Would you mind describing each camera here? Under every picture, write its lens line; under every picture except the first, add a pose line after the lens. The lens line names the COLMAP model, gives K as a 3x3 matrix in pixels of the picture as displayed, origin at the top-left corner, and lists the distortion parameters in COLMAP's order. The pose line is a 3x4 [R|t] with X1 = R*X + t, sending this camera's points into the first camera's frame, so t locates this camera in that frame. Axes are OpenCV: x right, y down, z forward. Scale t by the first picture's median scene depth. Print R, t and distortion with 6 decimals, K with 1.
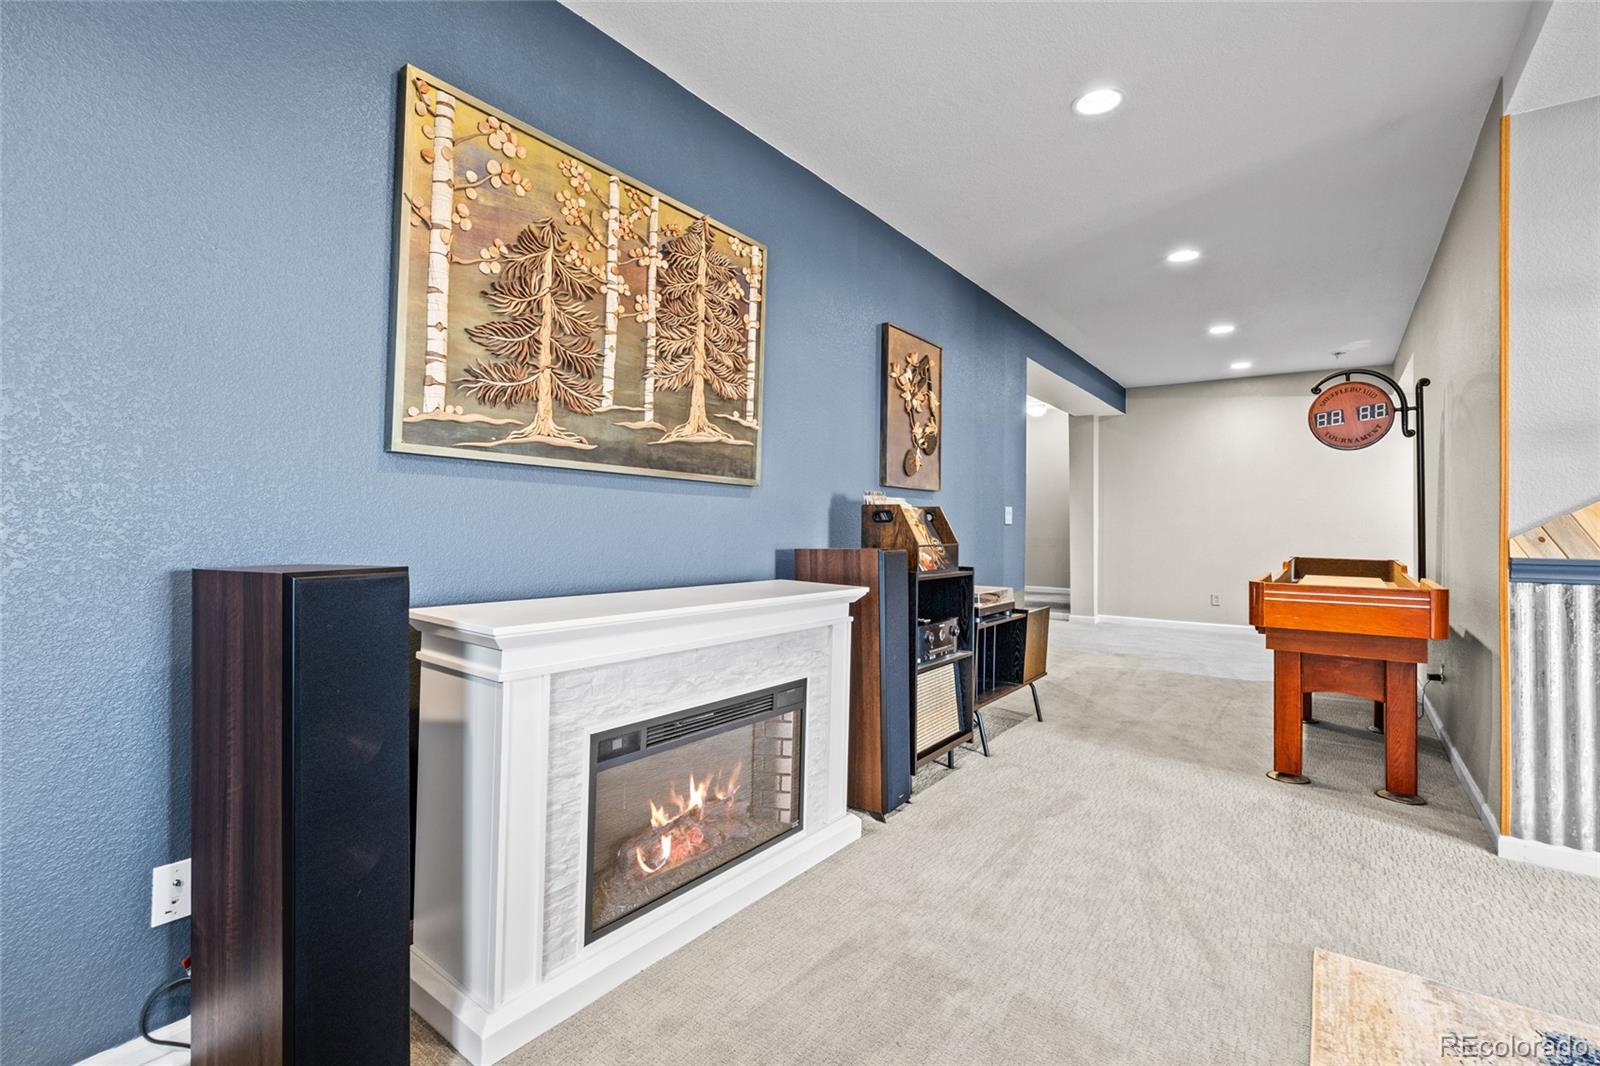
lens RADIAL K [[730.8, 0, 791.3], [0, 730.8, 527.0], [0, 0, 1]] dist [-0.004337, -0.000716]
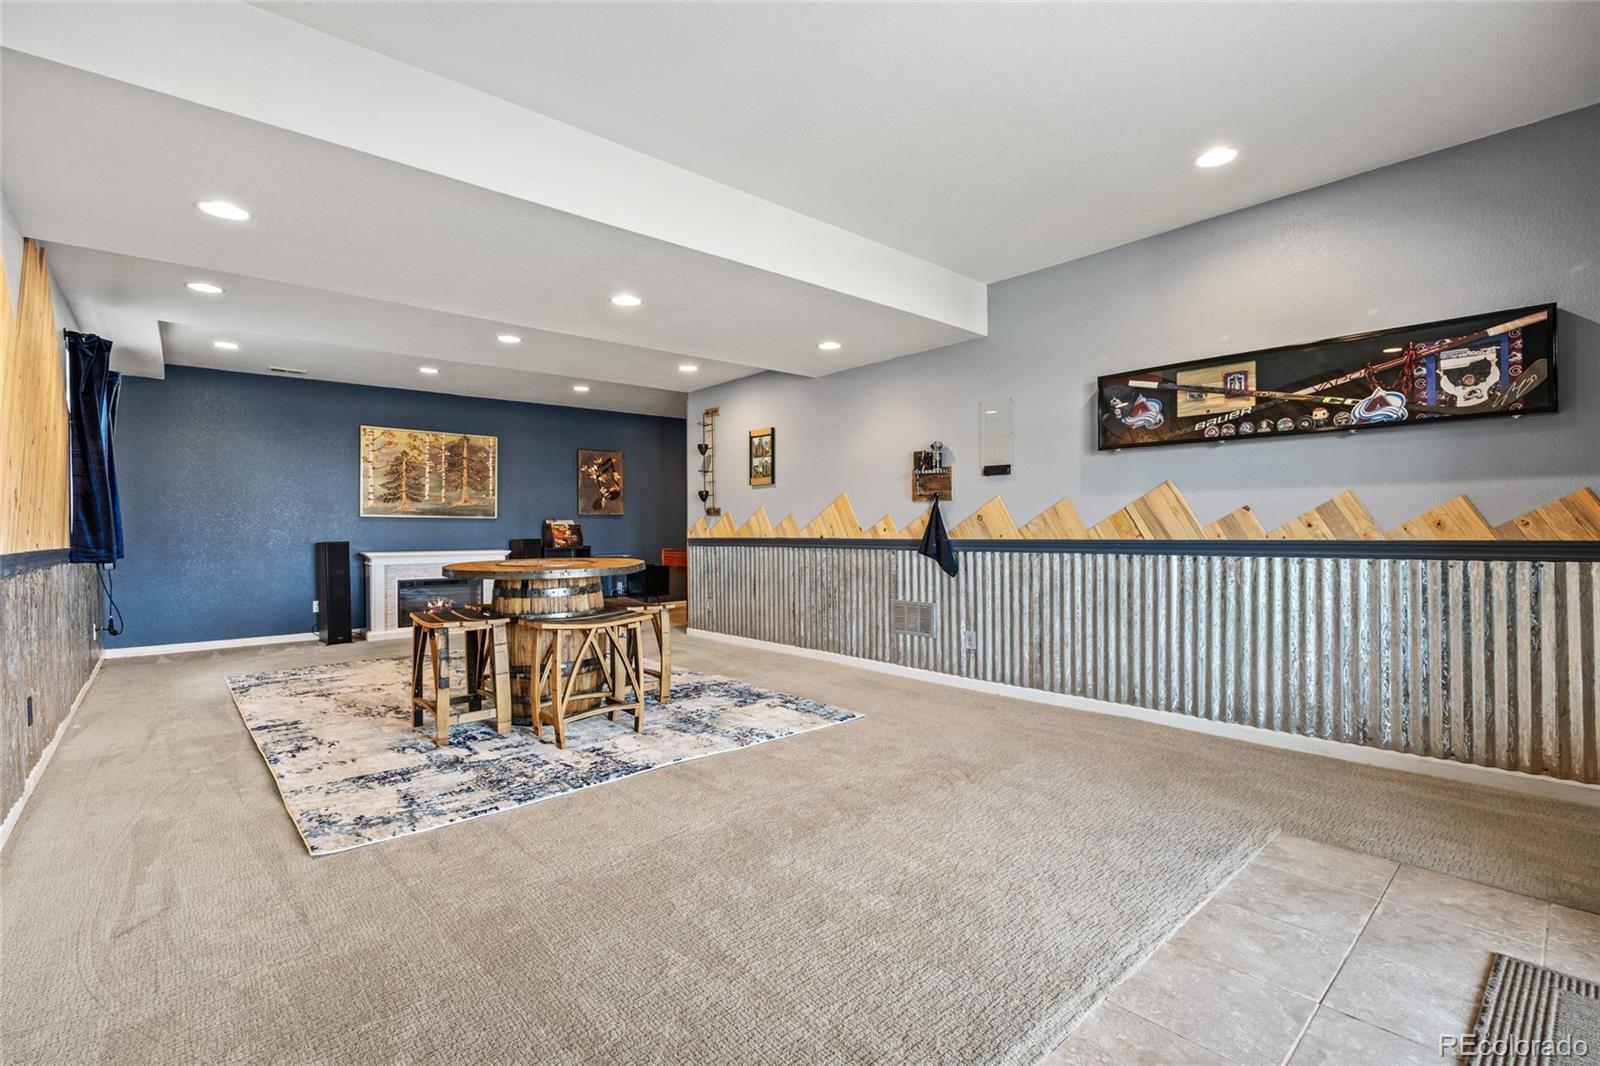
lens RADIAL K [[730.8, 0, 804.2], [0, 730.8, 534.5], [0, 0, 1]] dist [-0.004337, -0.000716]
pose [[0.974737, -0.014384, -0.222890, 2.593882], [0.018753, 0.999671, 0.017496, -0.020661], [0.222565, -0.021234, 0.974687, -2.294365]]
